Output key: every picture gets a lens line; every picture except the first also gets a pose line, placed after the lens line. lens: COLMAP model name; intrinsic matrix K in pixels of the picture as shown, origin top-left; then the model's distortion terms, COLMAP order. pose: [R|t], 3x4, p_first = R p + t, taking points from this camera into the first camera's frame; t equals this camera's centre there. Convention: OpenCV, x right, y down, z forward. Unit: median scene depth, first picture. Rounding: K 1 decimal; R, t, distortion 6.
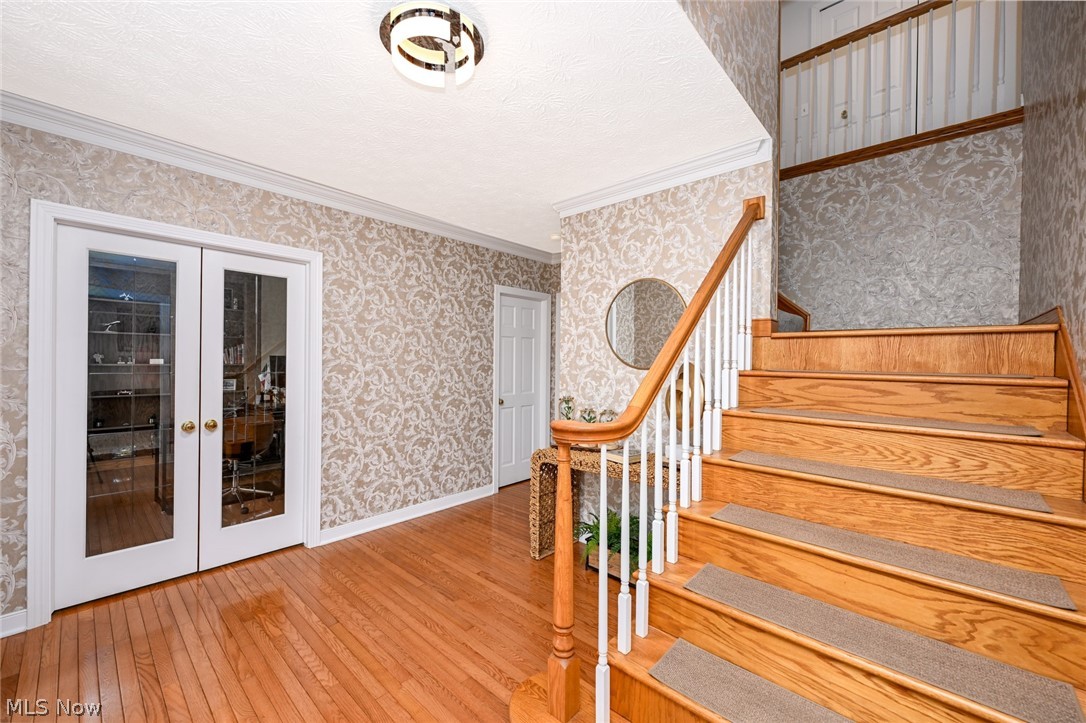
lens RADIAL K [[431.6, 0, 544.7], [0, 431.6, 360.8], [0, 0, 1]] dist [-0.000991, -0.000812]
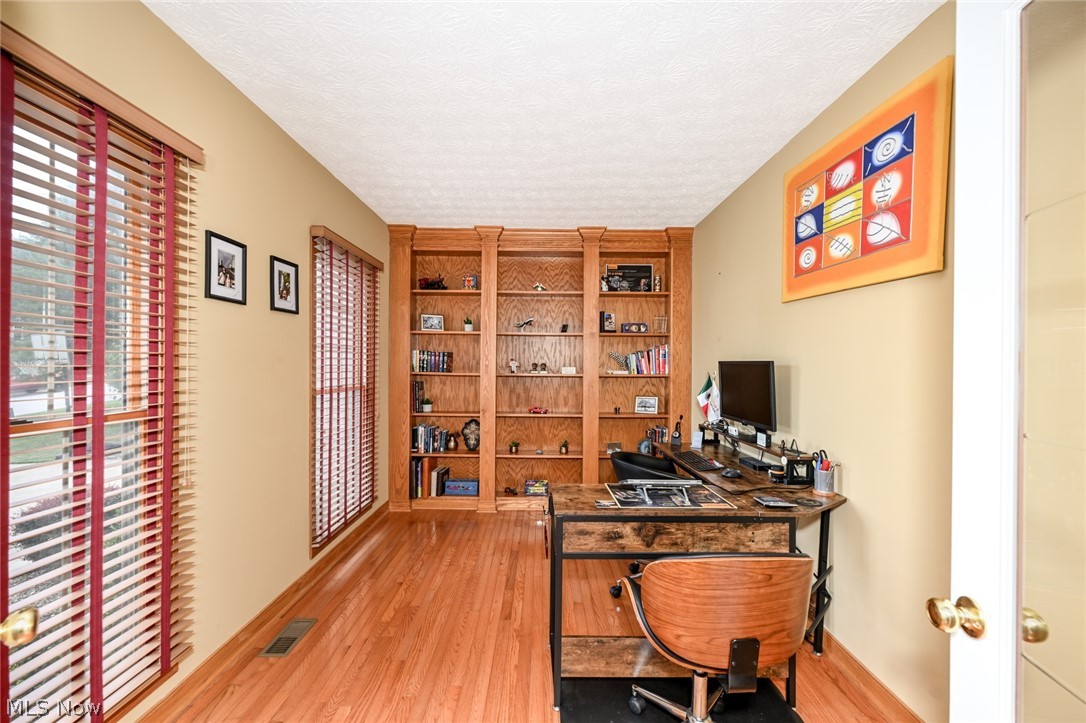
lens RADIAL K [[431.6, 0, 545.0], [0, 431.6, 363.8], [0, 0, 1]] dist [-0.000991, -0.000812]
pose [[0.679745, -0.005651, -0.733426, -0.380912], [-0.001788, 0.999955, -0.009362, -0.002675], [0.733446, 0.007675, 0.679704, 0.462634]]
